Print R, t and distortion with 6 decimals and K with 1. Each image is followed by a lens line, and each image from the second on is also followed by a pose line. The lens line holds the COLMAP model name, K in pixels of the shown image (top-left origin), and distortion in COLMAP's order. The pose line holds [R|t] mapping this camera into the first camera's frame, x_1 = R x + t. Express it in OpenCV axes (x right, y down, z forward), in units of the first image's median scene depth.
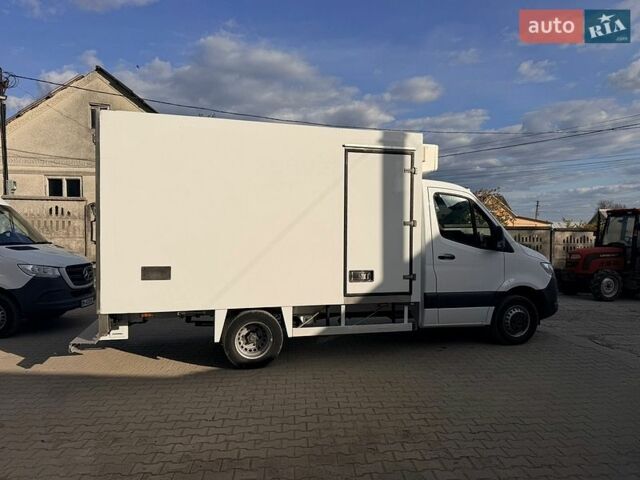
lens RADIAL K [[435.4, 0, 312.3], [0, 435.4, 239.2], [0, 0, 1]] dist [0.059078, -0.074687]
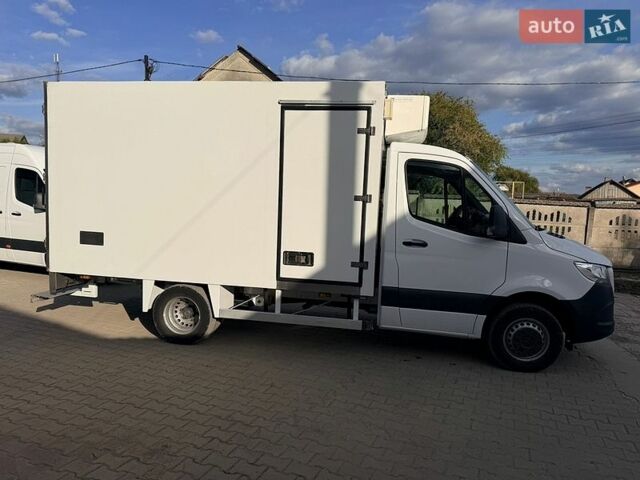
lens RADIAL K [[437.3, 0, 320.0], [0, 437.3, 240.0], [0, 0, 1]] dist [0.038708, -0.053663]
pose [[0.908351, 0.067853, -0.412667, 0.494707], [-0.042092, 0.996573, 0.071210, -0.013490], [0.416085, -0.047313, 0.908094, 0.242484]]
